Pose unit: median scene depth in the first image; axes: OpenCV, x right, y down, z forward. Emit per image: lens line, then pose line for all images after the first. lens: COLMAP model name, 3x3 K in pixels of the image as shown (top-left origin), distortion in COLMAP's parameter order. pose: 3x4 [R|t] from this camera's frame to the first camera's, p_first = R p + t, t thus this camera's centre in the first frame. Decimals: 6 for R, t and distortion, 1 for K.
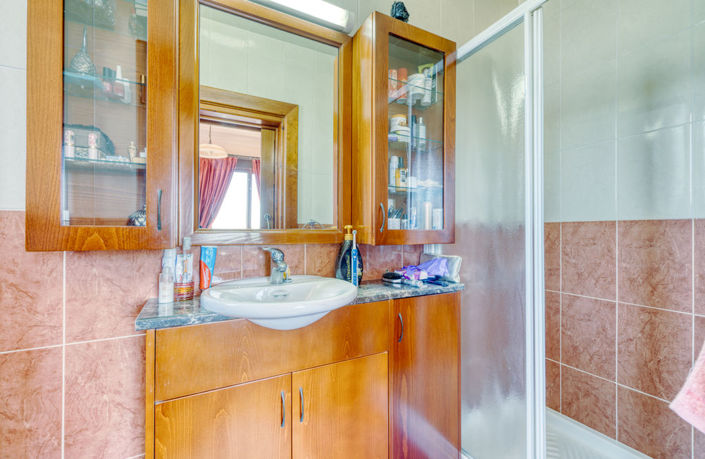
lens RADIAL K [[299.3, 0, 348.2], [0, 299.3, 231.8], [0, 0, 1]] dist [0.000130, 0.000130]
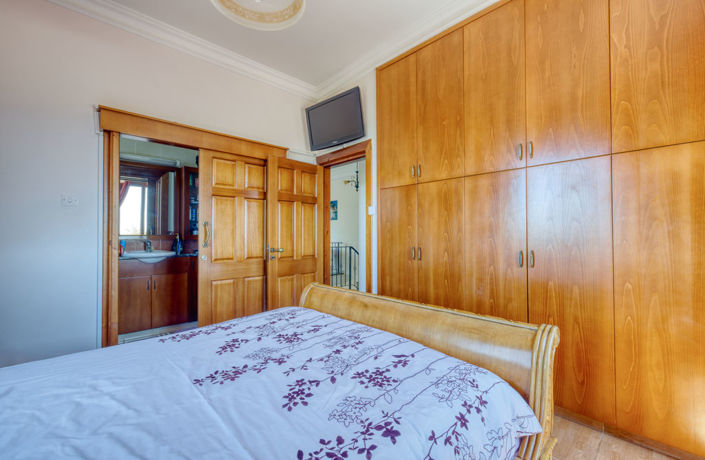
lens RADIAL K [[299.3, 0, 348.2], [0, 299.3, 232.3], [0, 0, 1]] dist [0.000130, 0.000130]
pose [[0.962546, 0.000074, 0.271119, 0.890130], [0.003894, 0.999893, -0.014098, 0.026513], [-0.271091, 0.014625, 0.962443, -2.499359]]
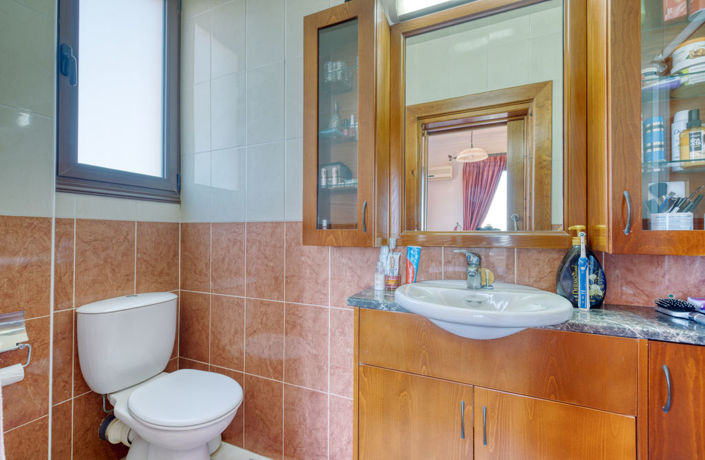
lens RADIAL K [[299.3, 0, 348.2], [0, 299.3, 232.3], [0, 0, 1]] dist [0.000130, 0.000130]
pose [[0.618701, -0.002727, -0.785622, 0.249527], [-0.001822, 0.999986, -0.004906, 0.000280], [0.785624, 0.004467, 0.618688, 0.096627]]
